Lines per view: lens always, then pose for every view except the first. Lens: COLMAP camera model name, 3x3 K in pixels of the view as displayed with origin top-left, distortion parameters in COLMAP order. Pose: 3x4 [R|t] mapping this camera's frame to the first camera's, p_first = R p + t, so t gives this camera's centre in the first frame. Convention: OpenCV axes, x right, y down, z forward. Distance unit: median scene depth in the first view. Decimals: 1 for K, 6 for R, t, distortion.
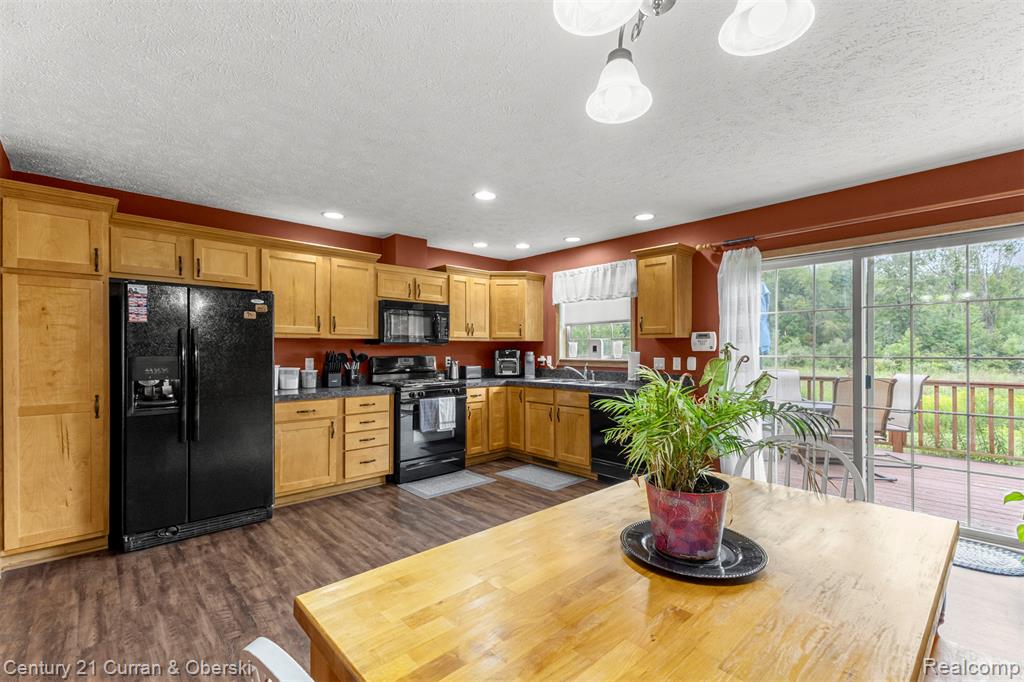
lens RADIAL K [[453.7, 0, 512.0], [0, 453.7, 341.0], [0, 0, 1]] dist [-0.000436, -0.000084]
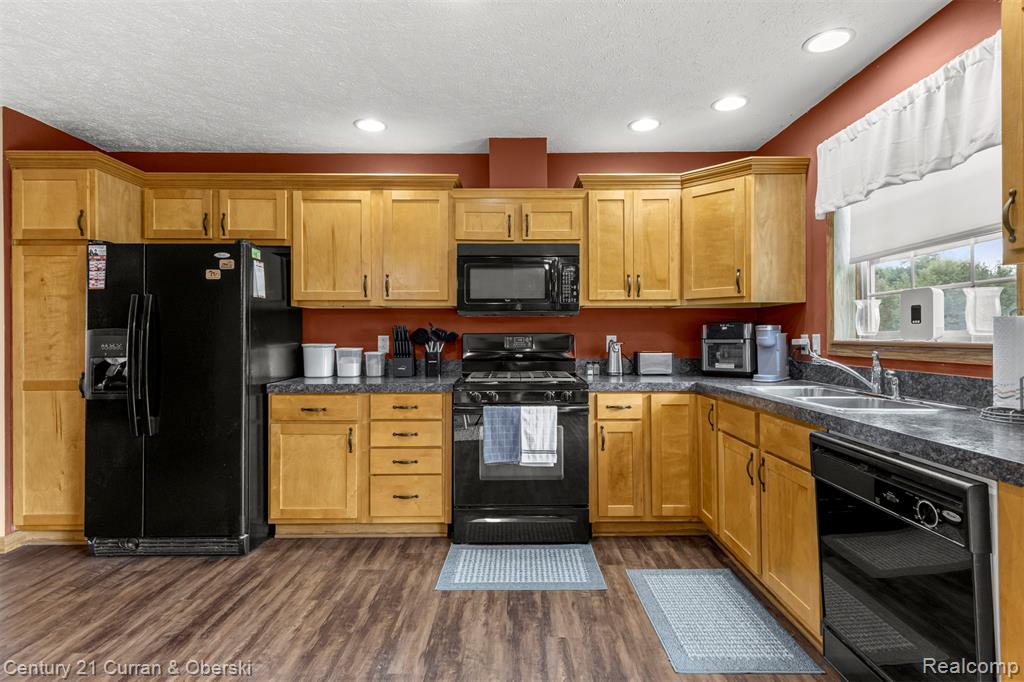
lens RADIAL K [[517.6, 0, 514.0], [0, 517.6, 326.5], [0, 0, 1]] dist [0.011586, -0.000422]
pose [[0.735174, -0.012796, -0.677758, 0.292975], [0.015658, 0.999876, -0.001892, 0.030296], [0.677698, -0.009221, 0.735283, 0.571602]]
